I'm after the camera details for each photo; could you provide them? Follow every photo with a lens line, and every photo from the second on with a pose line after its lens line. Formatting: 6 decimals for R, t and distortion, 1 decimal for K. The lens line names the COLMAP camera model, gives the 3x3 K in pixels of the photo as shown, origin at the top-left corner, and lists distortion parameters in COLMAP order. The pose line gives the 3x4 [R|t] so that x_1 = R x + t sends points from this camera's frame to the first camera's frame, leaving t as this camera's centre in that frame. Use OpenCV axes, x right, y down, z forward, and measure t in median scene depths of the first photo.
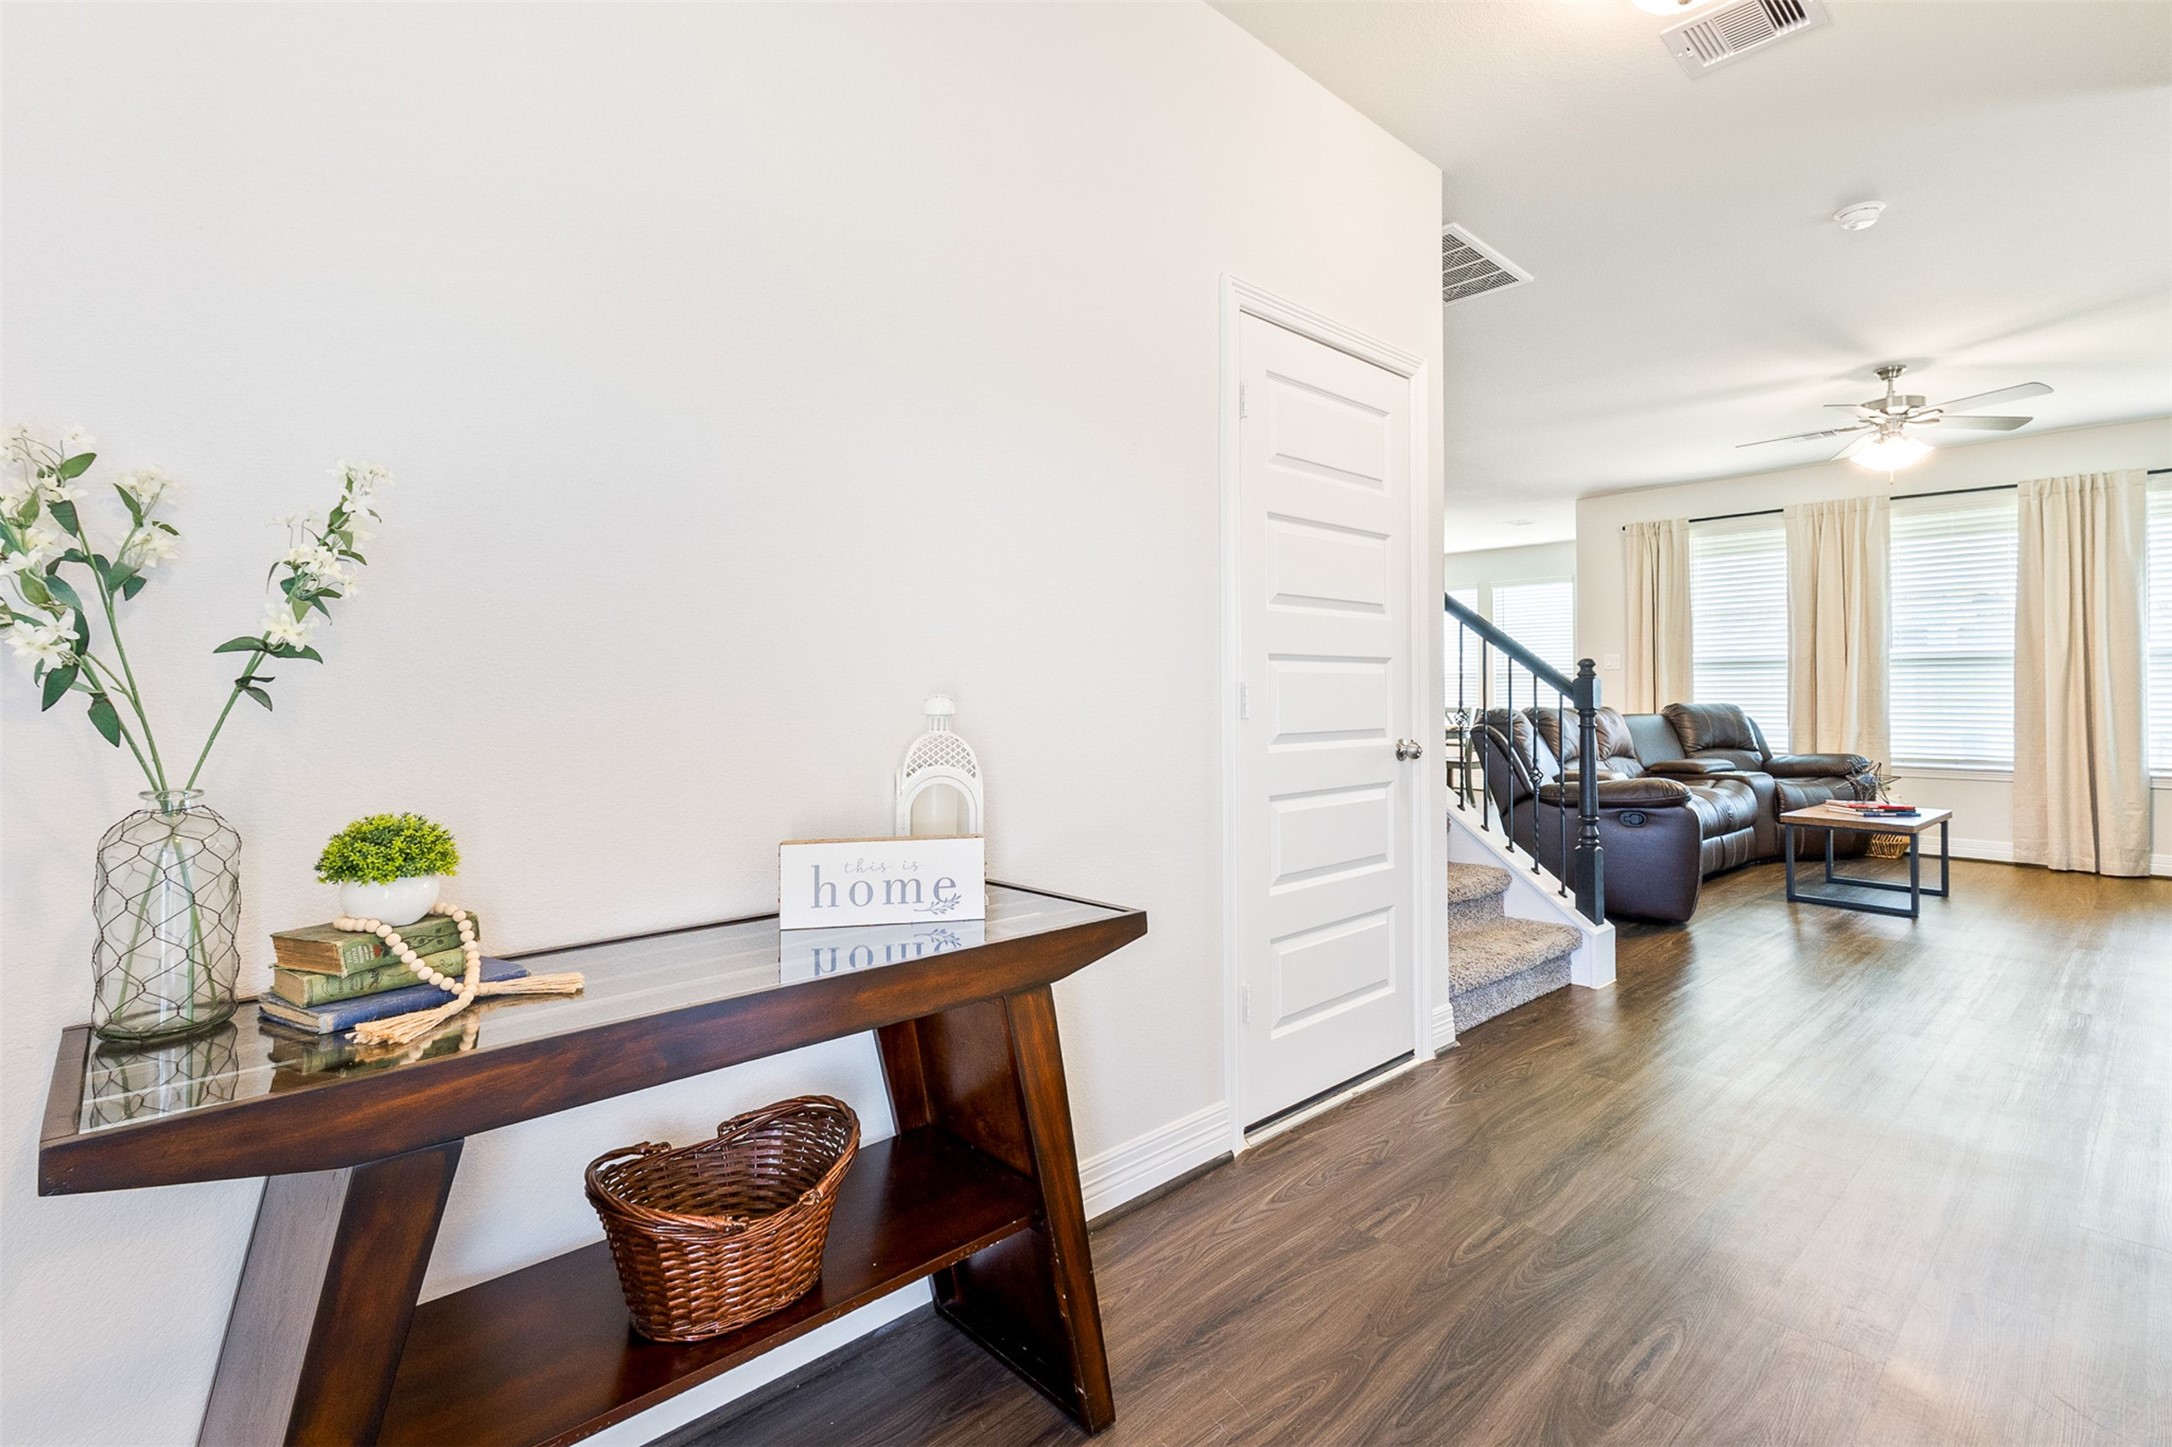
lens RADIAL K [[1018.0, 0, 1108.0], [0, 1018.0, 692.2], [0, 0, 1]] dist [0.020533, -0.004978]
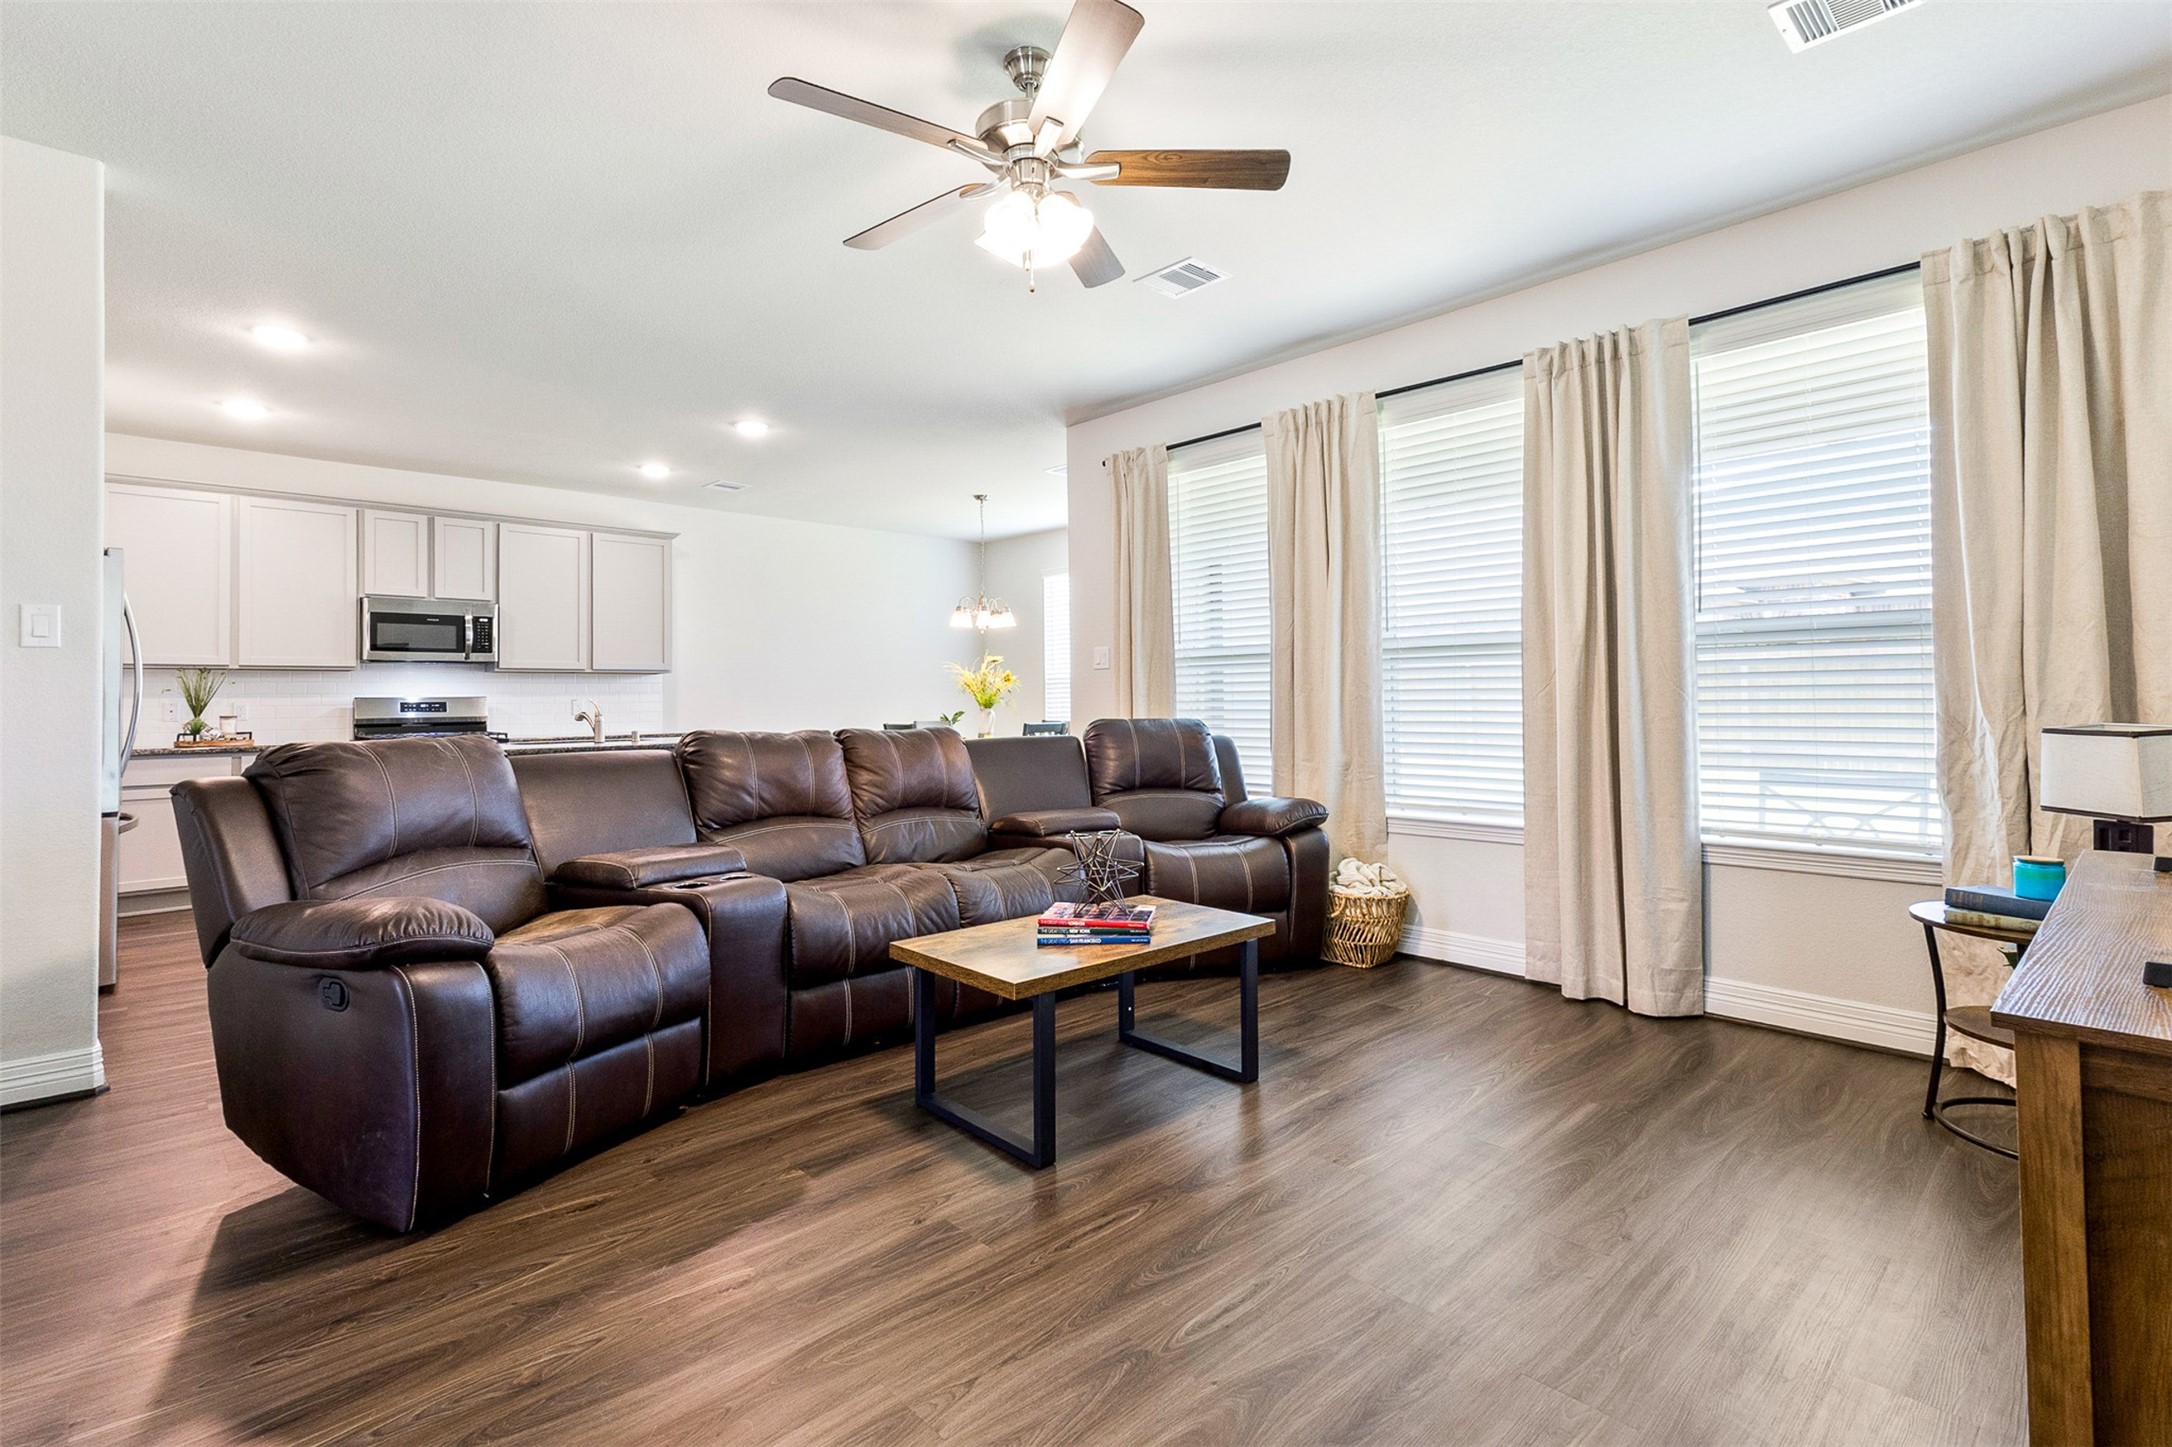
lens RADIAL K [[1018.0, 0, 1056.3], [0, 1018.0, 687.4], [0, 0, 1]] dist [0.020533, -0.004978]
pose [[0.999860, -0.008965, 0.014158, 0.607415], [0.009085, 0.999923, -0.008419, -0.004572], [-0.014082, 0.008547, 0.999864, 0.406391]]
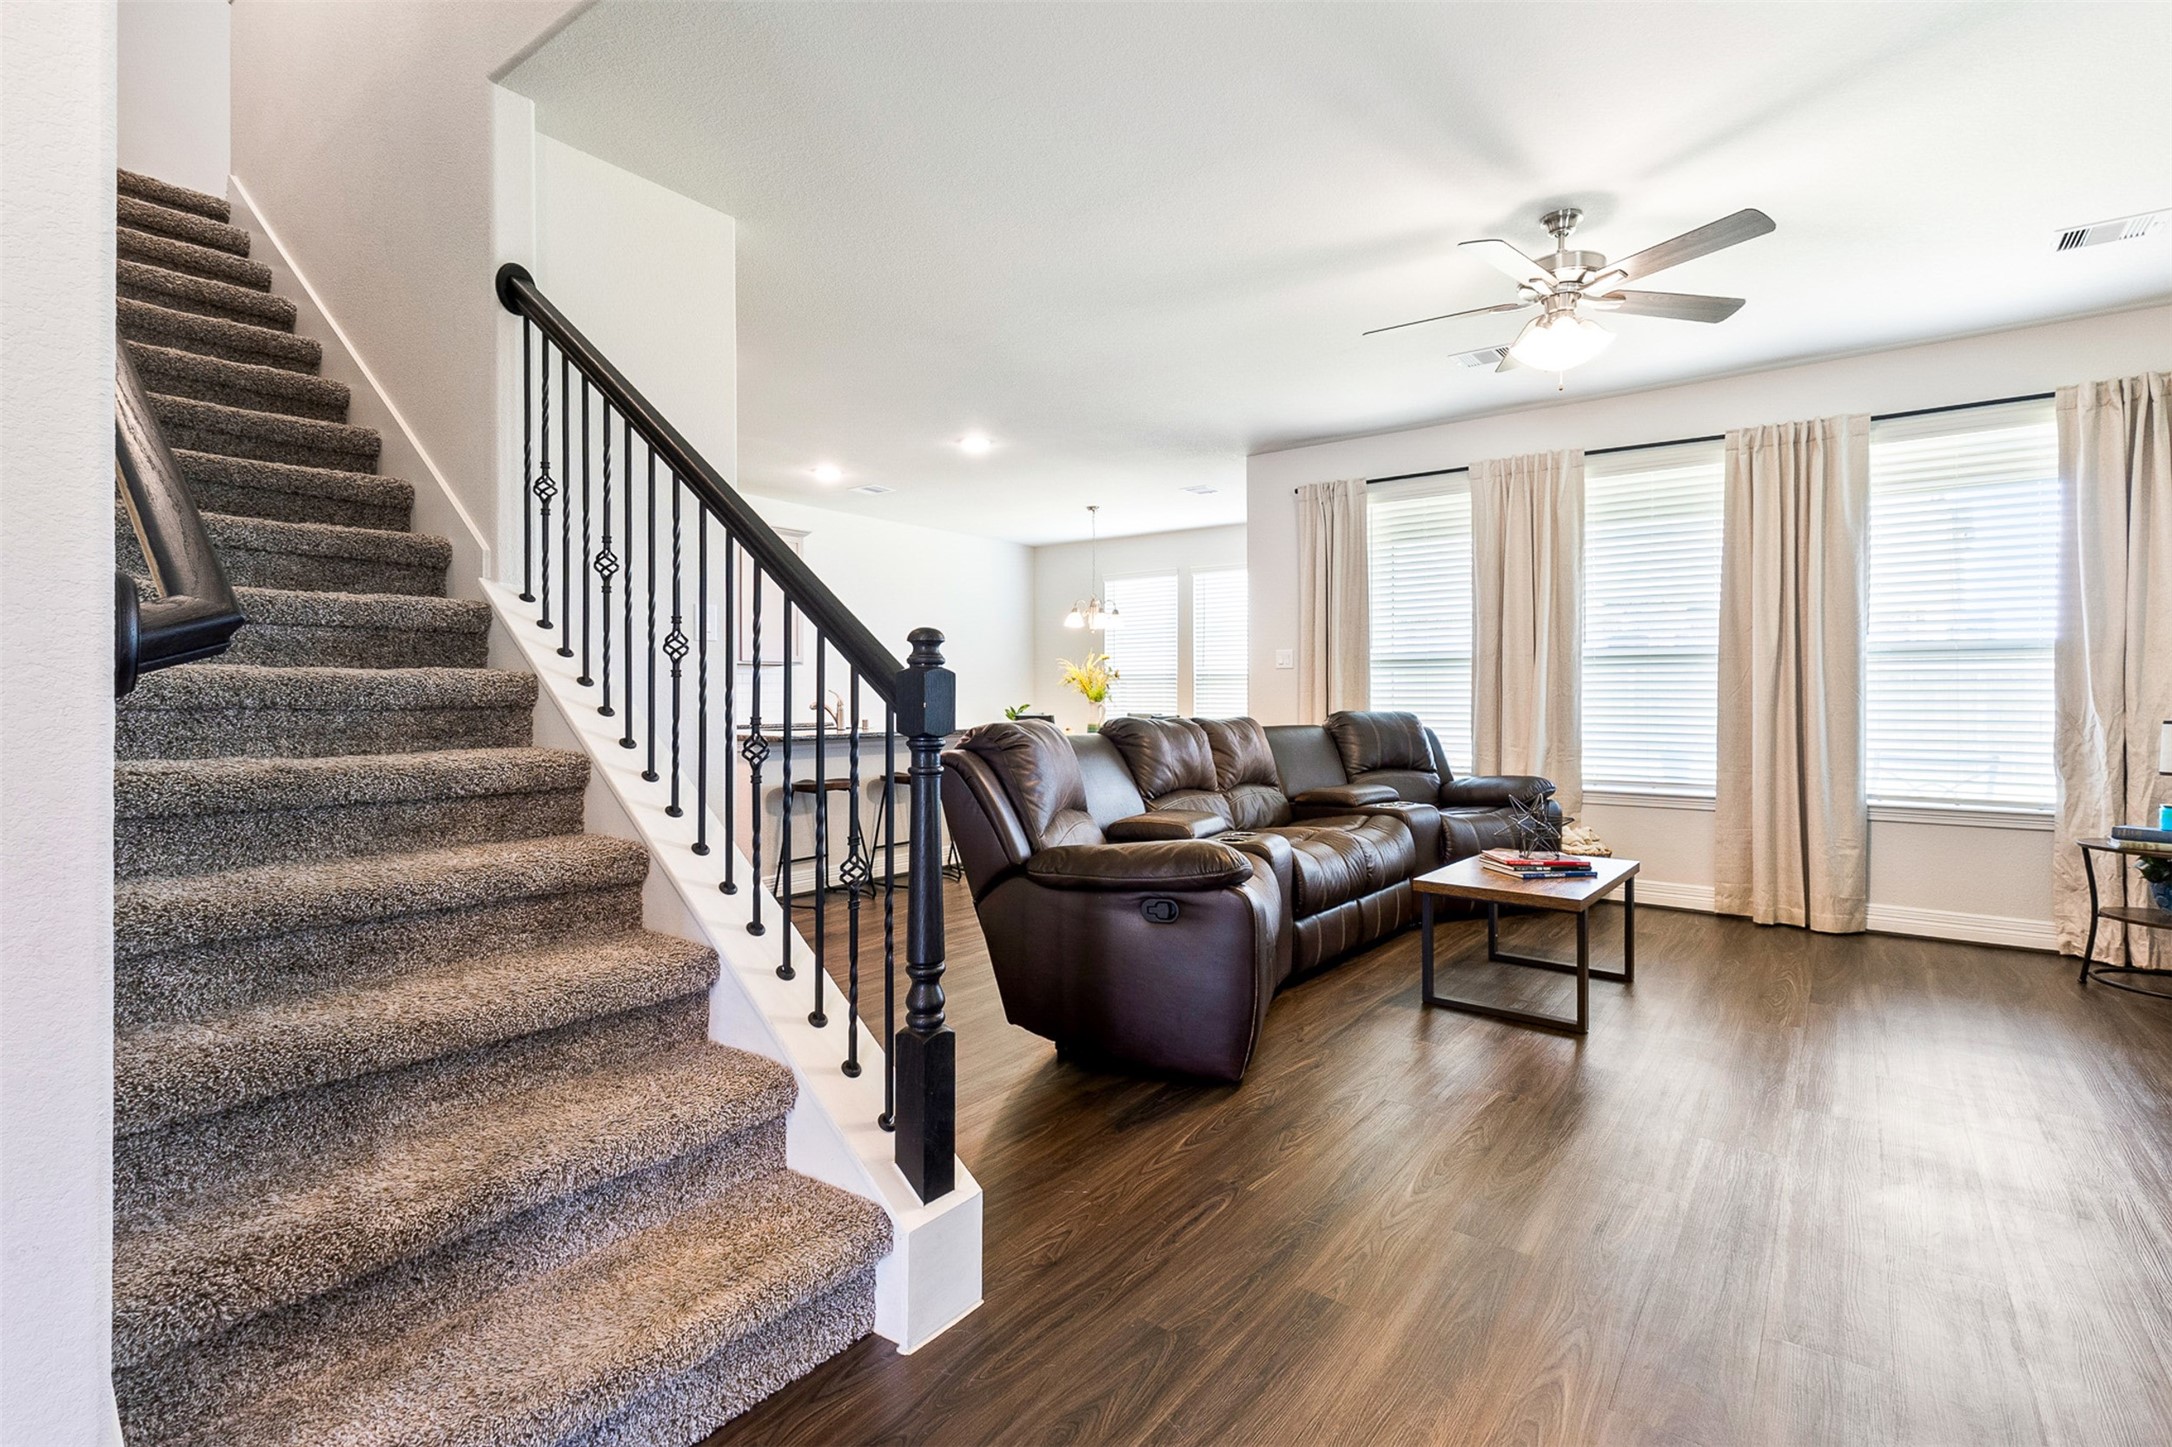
lens RADIAL K [[1018.0, 0, 1092.7], [0, 1018.0, 708.3], [0, 0, 1]] dist [0.020533, -0.004978]
pose [[0.985261, 0.000815, 0.171057, 0.277213], [-0.003222, 0.999900, 0.013795, -0.001775], [-0.171028, -0.014142, 0.985165, 0.313285]]
